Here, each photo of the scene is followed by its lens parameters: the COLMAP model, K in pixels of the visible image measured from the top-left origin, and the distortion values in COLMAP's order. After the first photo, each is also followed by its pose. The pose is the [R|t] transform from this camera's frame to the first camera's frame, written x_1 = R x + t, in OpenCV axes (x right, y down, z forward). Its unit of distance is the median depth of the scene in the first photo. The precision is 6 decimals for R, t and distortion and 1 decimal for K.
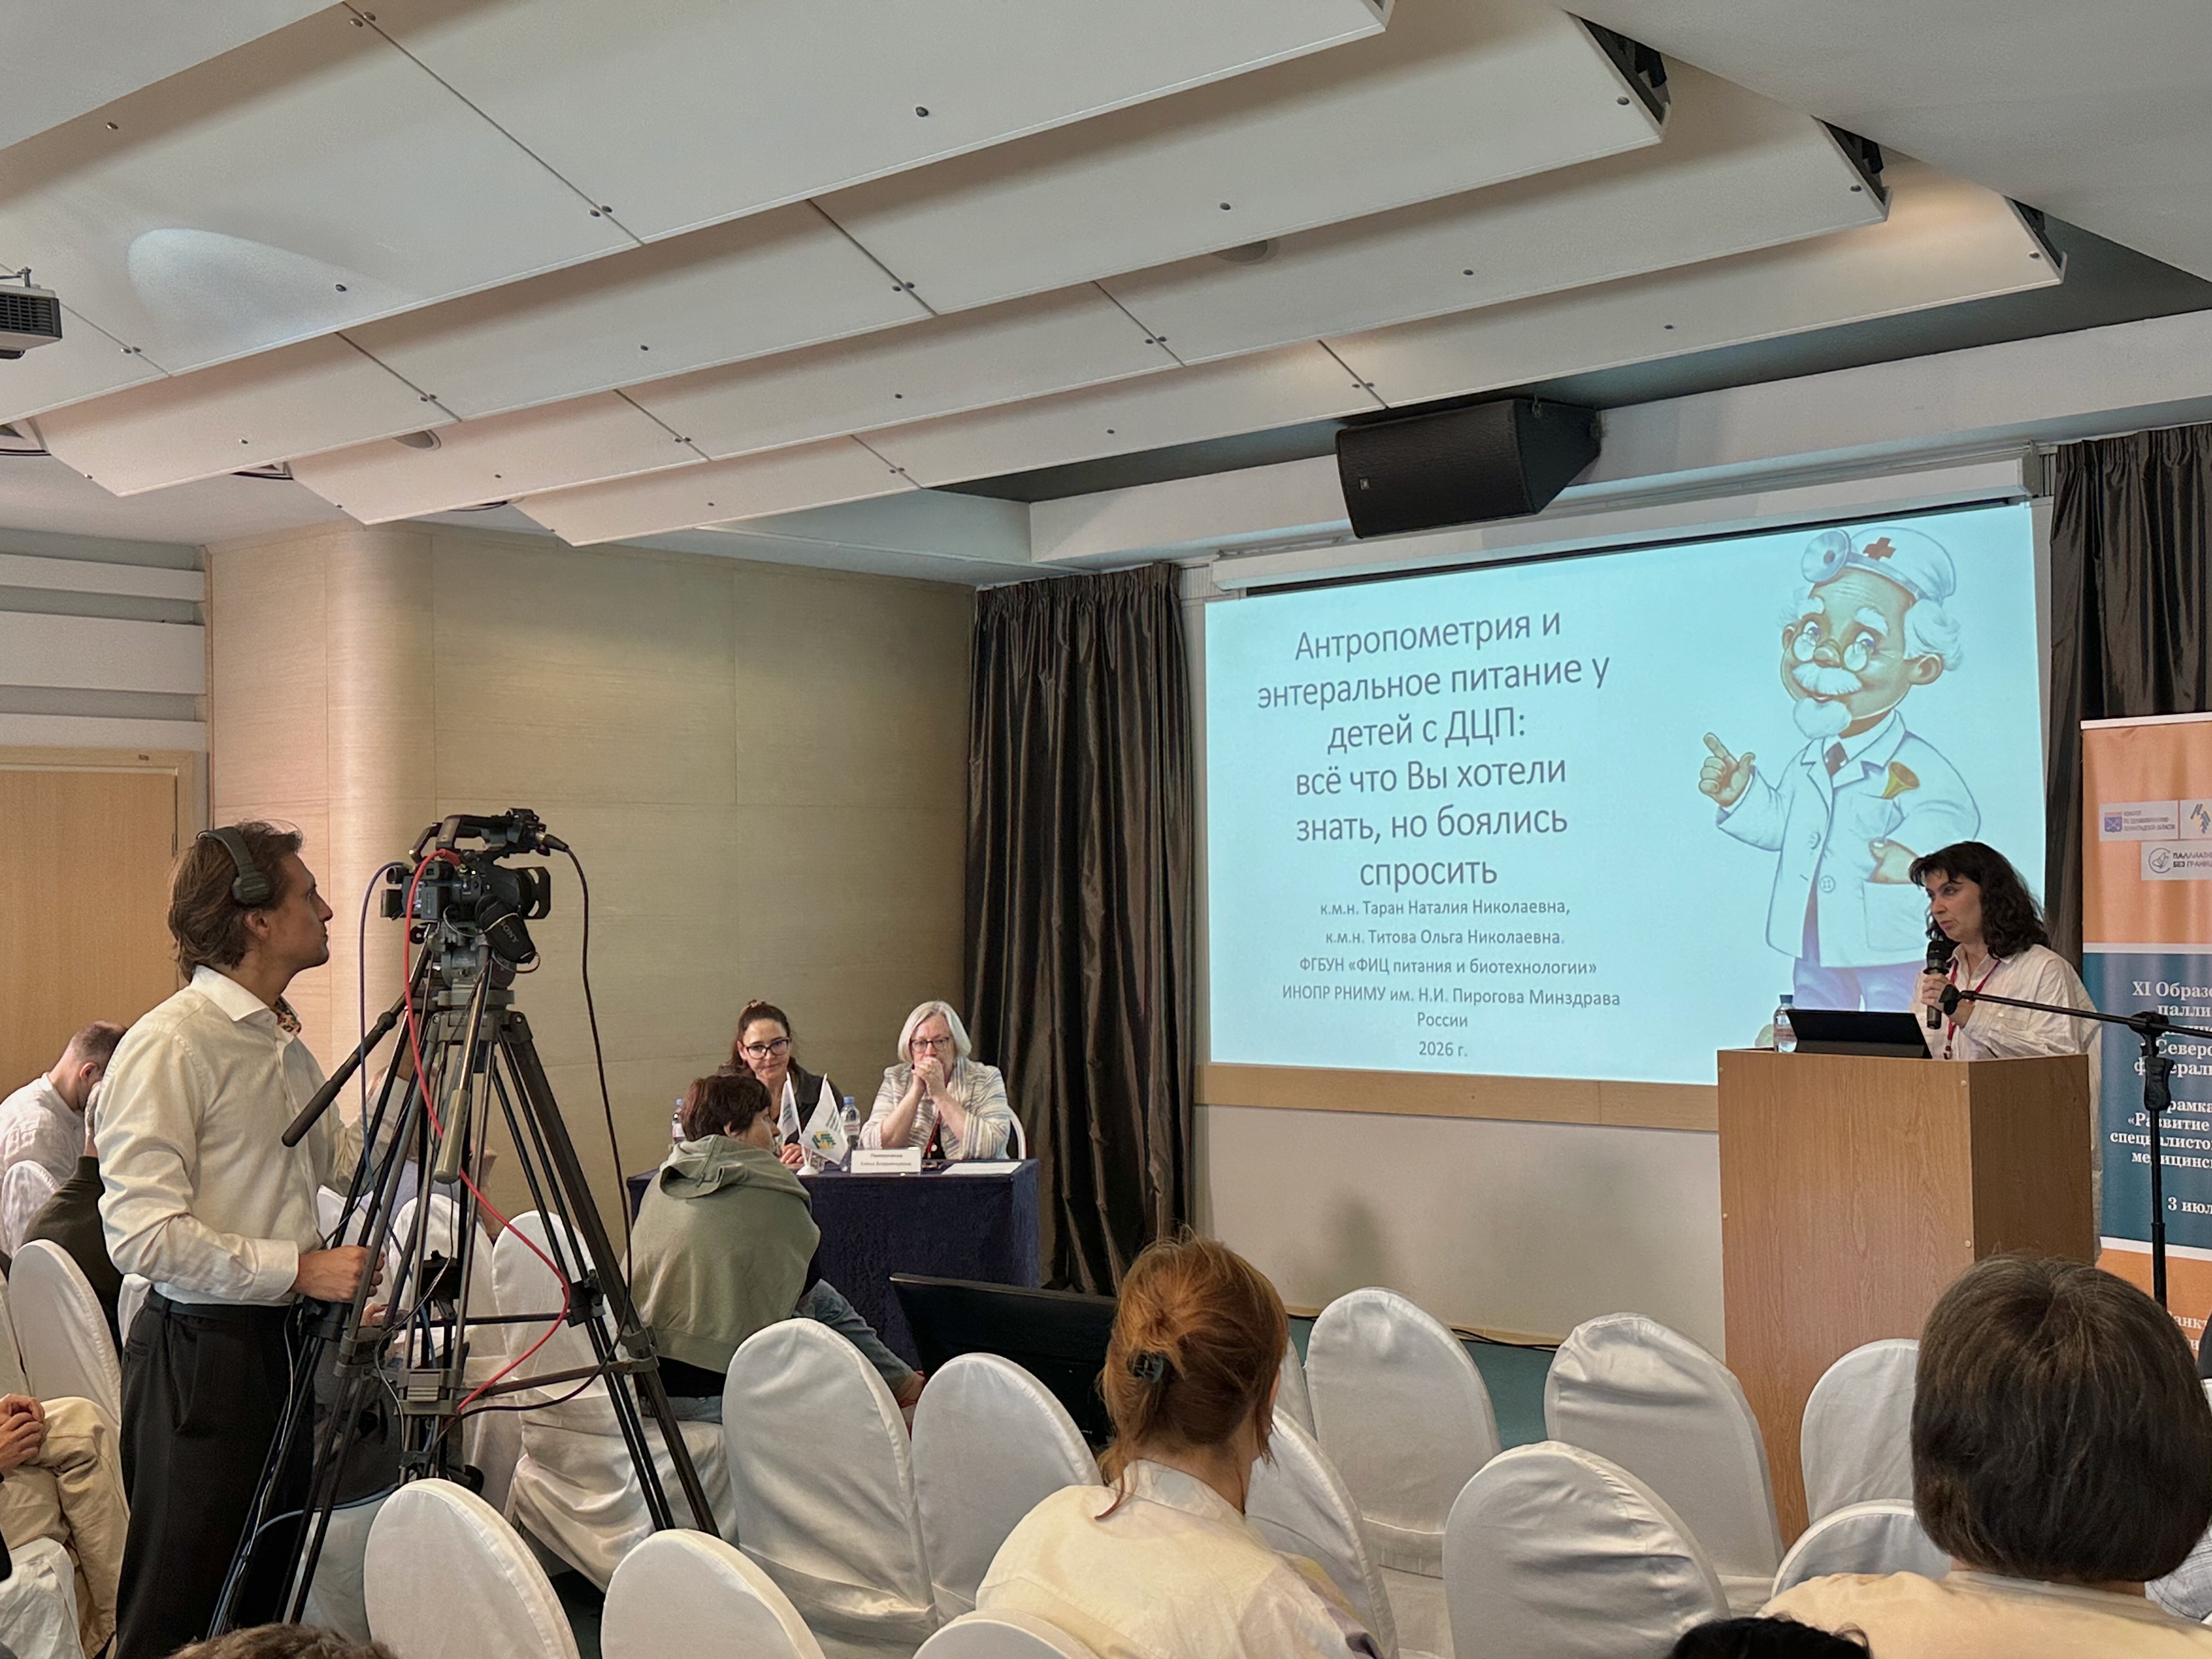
lens RADIAL K [[2635.3, 0, 1096.7], [0, 2635.3, 821.2], [0, 0, 1]] dist [0.105185, 0.000000]
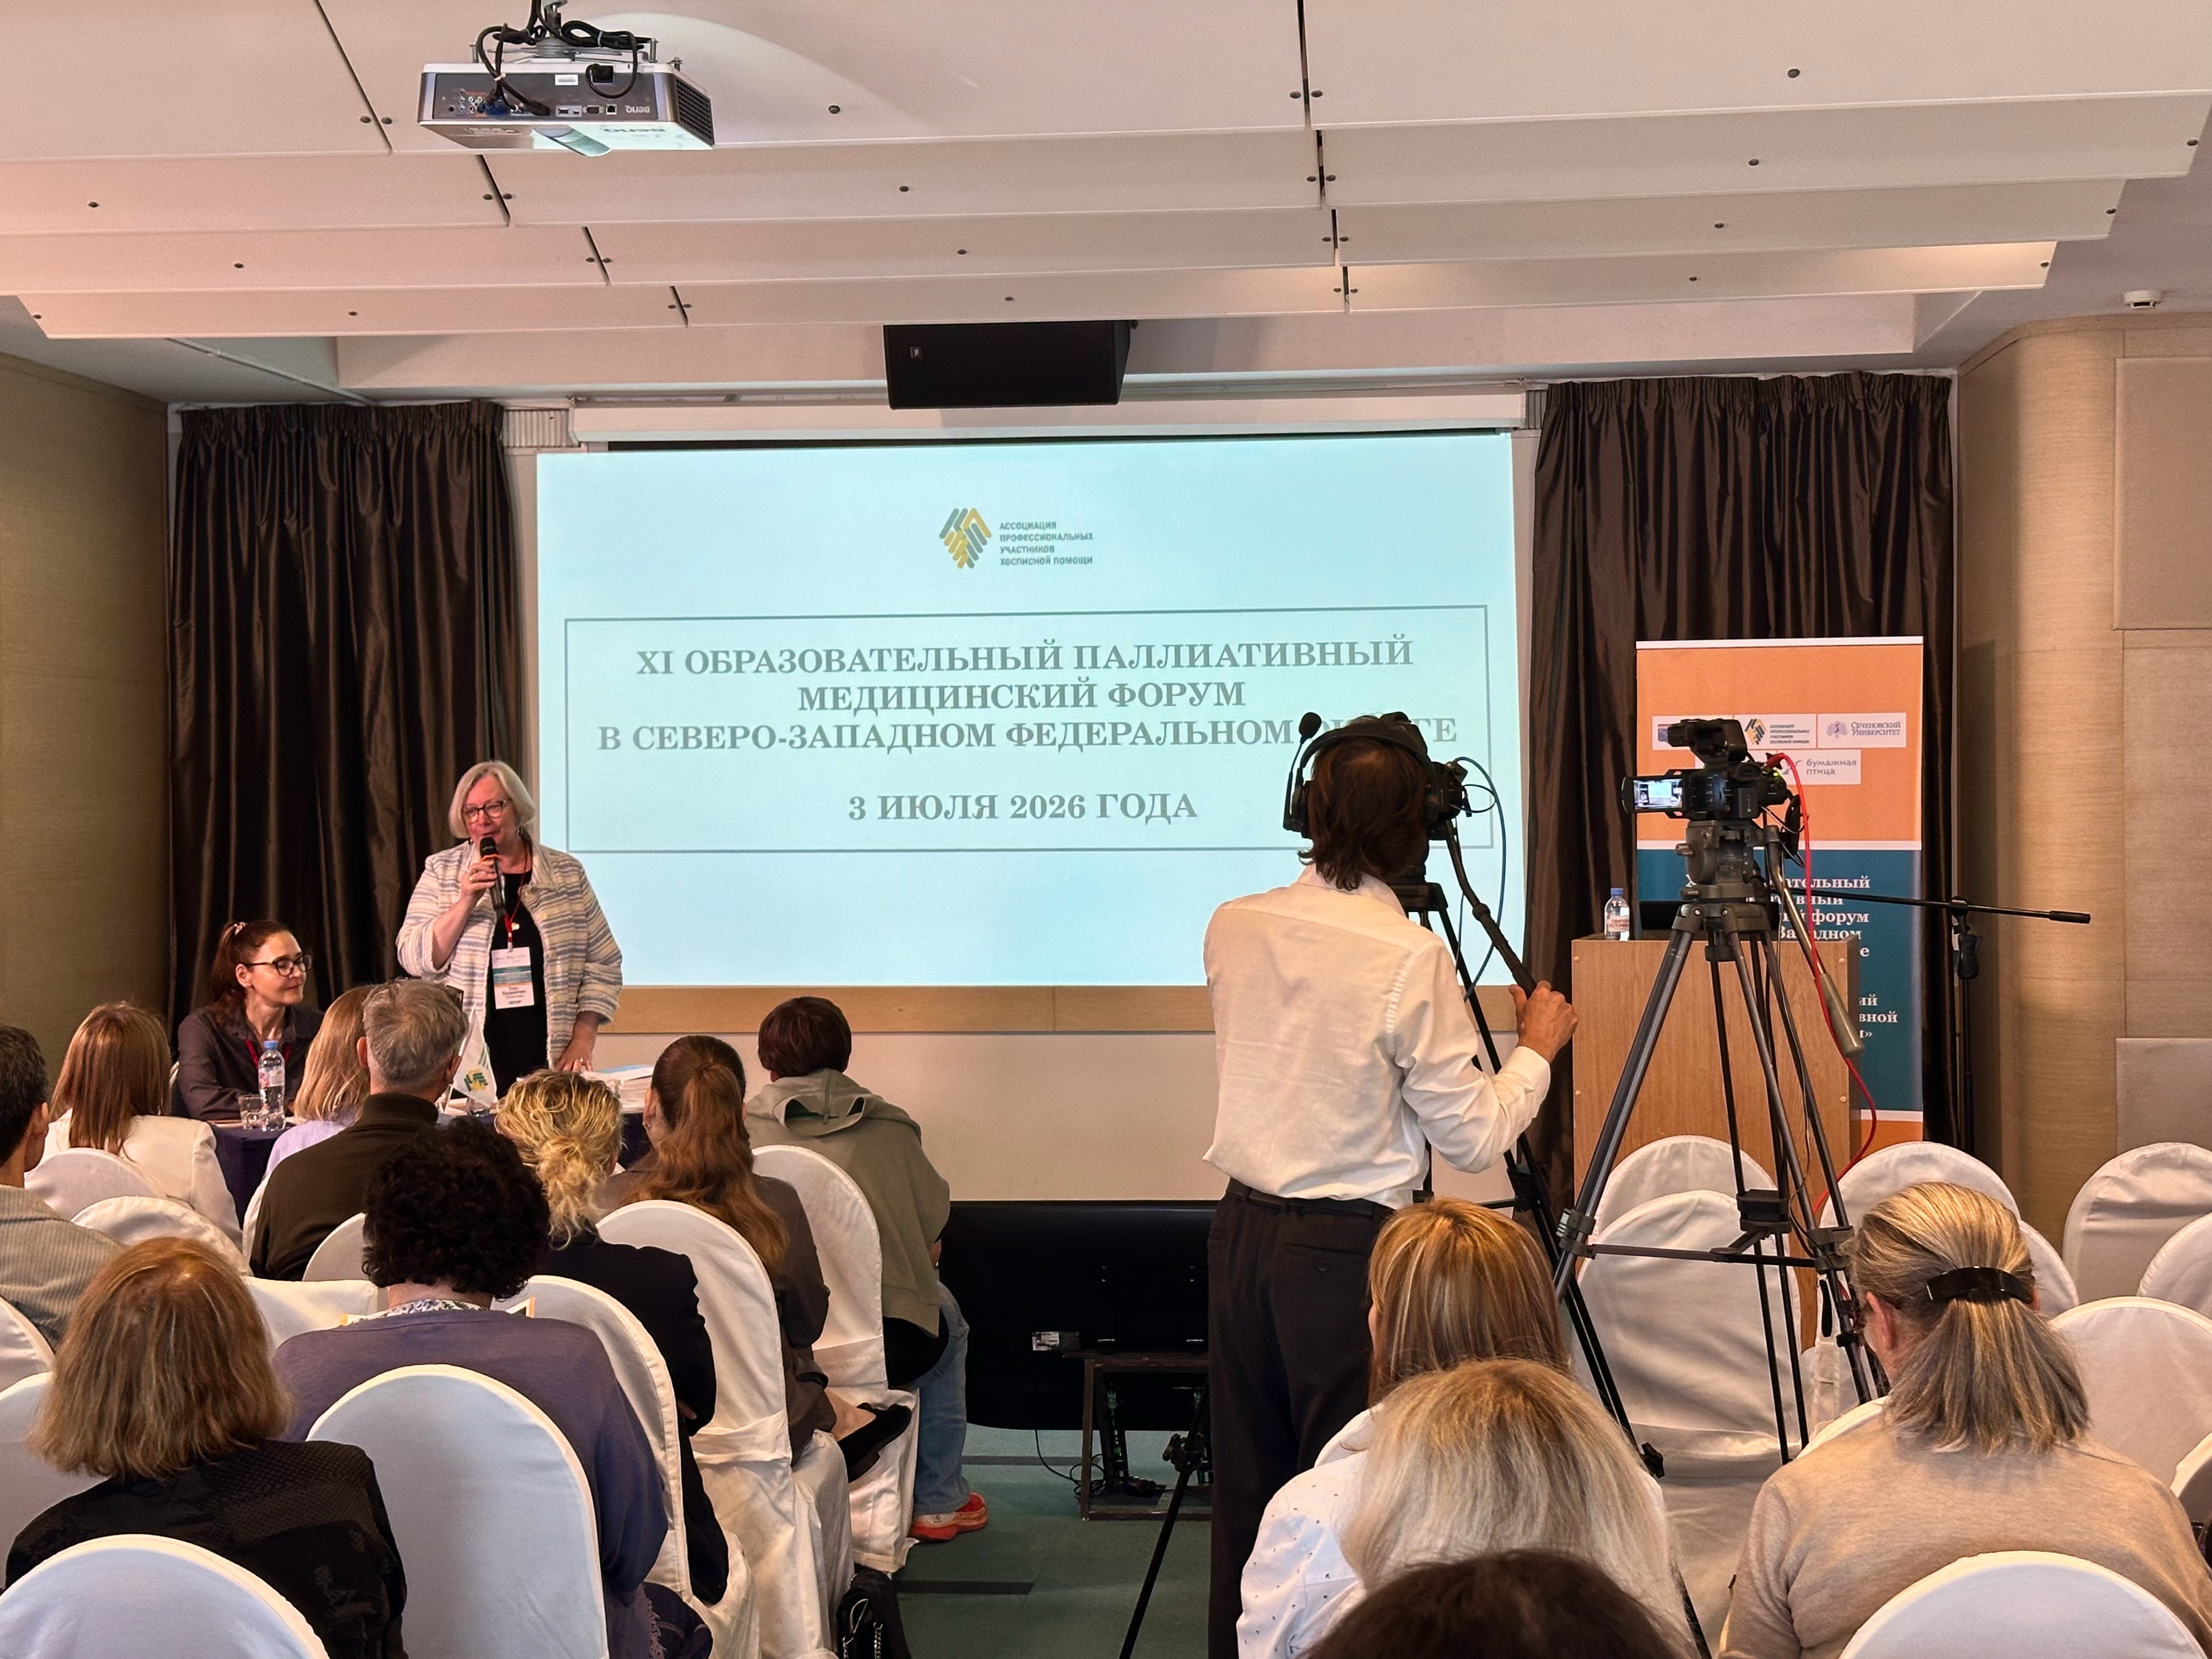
lens RADIAL K [[3205.0, 0, 1104.4], [0, 3205.0, 807.6], [0, 0, 1]] dist [0.144356, 0.000000]
pose [[0.800129, 0.003382, 0.599819, -0.617110], [-0.022841, 0.999431, 0.024834, 0.003222], [-0.599393, -0.033571, 0.799750, 0.058559]]
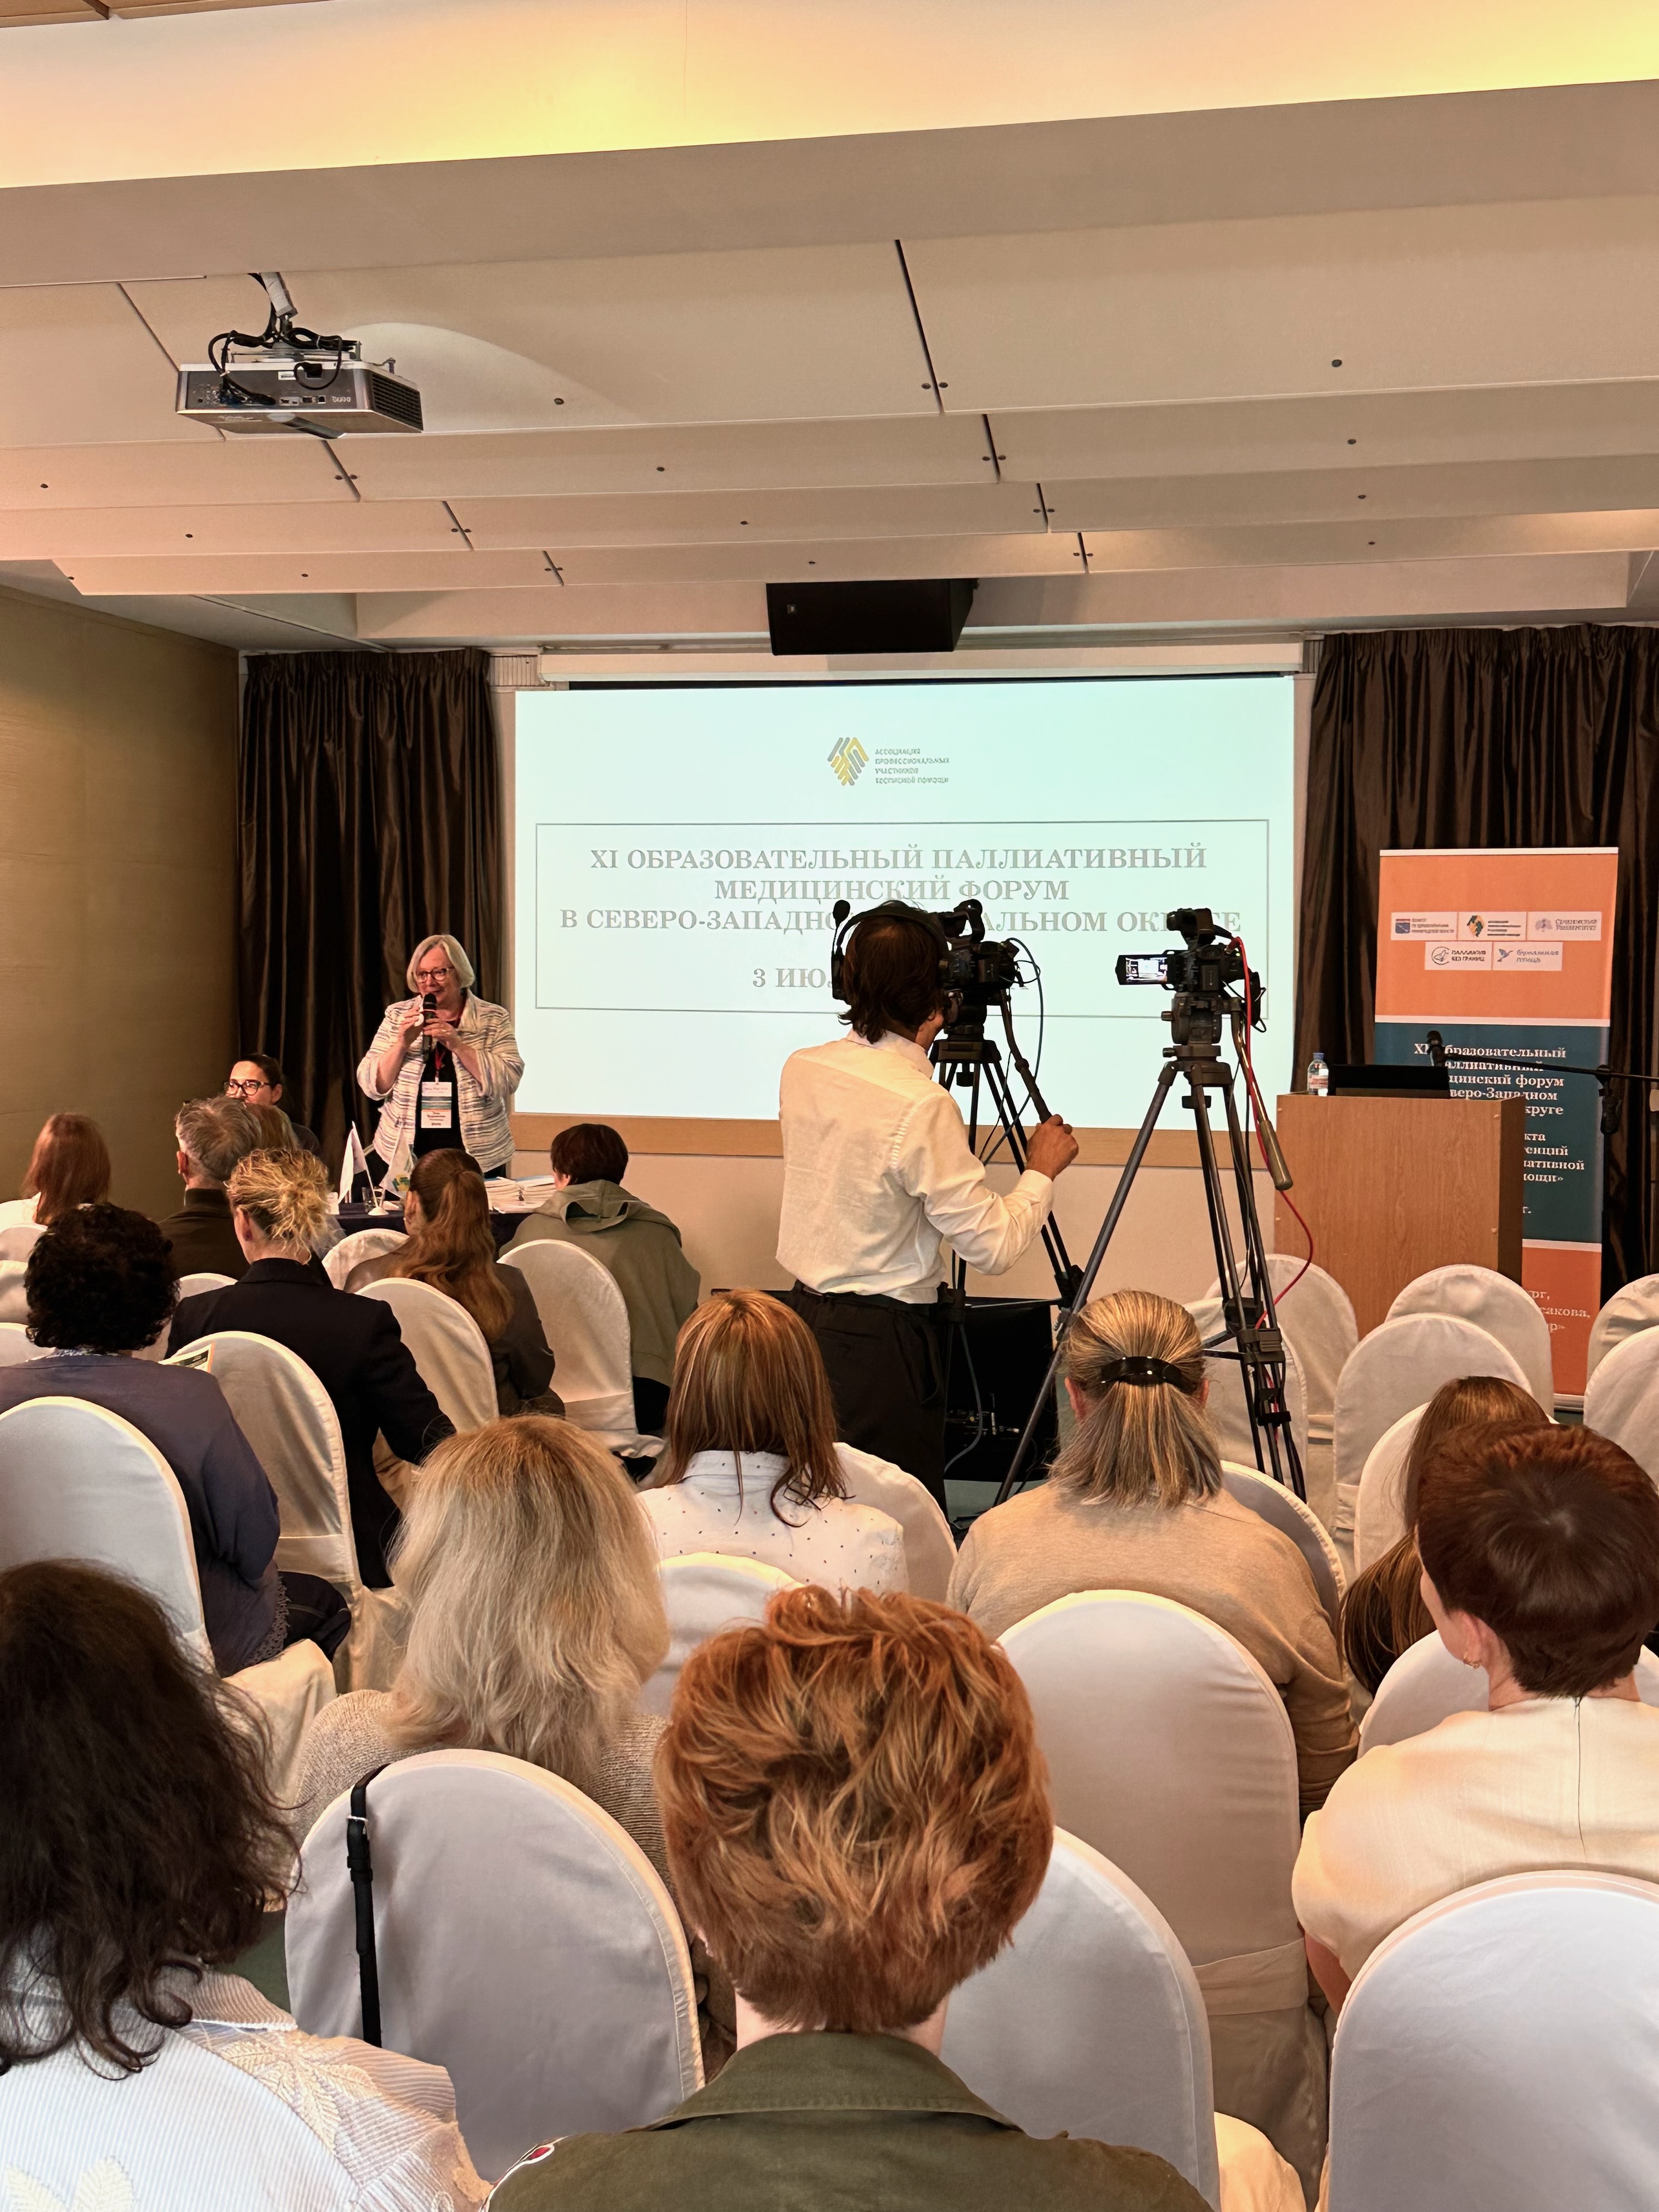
lens RADIAL K [[2552.0, 0, 838.6], [0, 2552.0, 1114.2], [0, 0, 1]] dist [0.136986, 0.000000]
pose [[0.868799, -0.005959, 0.495129, -0.512908], [-0.038403, 0.996105, 0.079374, 0.002402], [-0.493673, -0.087975, 0.865186, 0.003981]]
